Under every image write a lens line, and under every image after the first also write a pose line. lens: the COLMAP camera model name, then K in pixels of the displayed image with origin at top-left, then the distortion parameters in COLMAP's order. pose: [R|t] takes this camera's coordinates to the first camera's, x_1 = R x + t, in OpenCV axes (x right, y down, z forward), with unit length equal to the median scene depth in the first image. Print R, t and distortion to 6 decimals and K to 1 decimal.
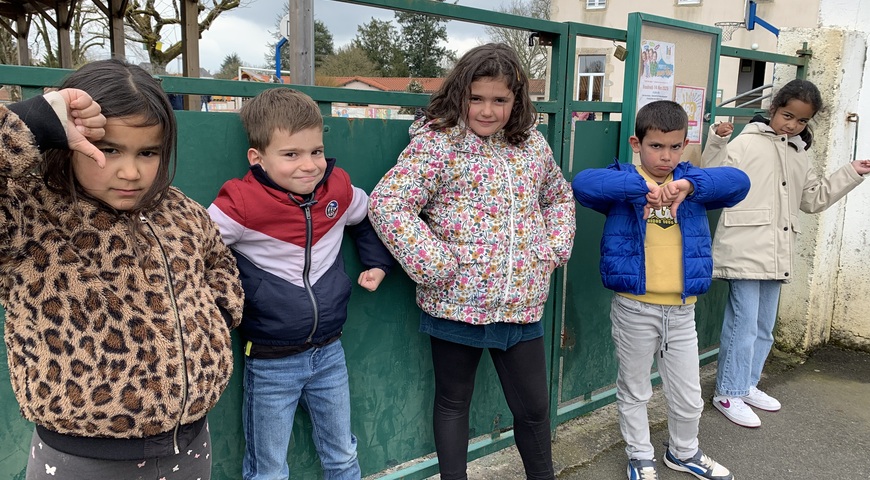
lens RADIAL K [[665.2, 0, 435.0], [0, 665.2, 240.0], [0, 0, 1]] dist [-0.008966, -0.000391]
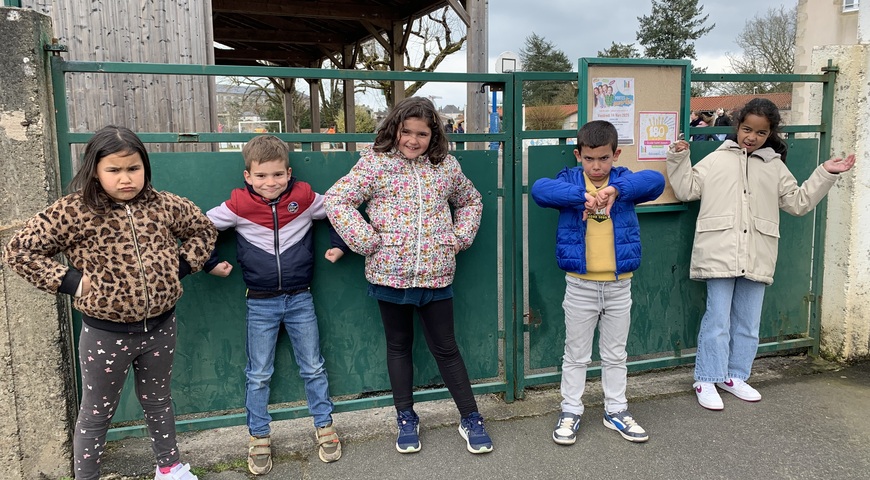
lens RADIAL K [[649.5, 0, 421.6], [0, 649.5, 241.4], [0, 0, 1]] dist [0.006533, -0.002406]
pose [[0.939628, 0.010434, -0.342038, 0.583846], [-0.022617, 0.999243, -0.031650, 0.066242], [0.341449, 0.037475, 0.939153, -0.324803]]
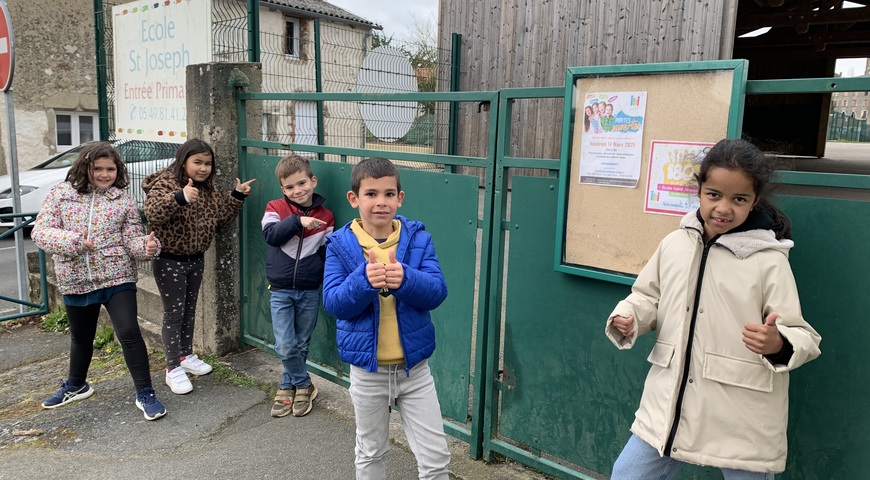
lens RADIAL K [[665.2, 0, 435.0], [0, 665.2, 240.0], [0, 0, 1]] dist [-0.008966, -0.000391]
pose [[0.153775, 0.146269, -0.977220, 1.656476], [-0.203199, 0.972526, 0.113591, -0.225574], [0.966987, 0.181102, 0.179271, 0.909403]]
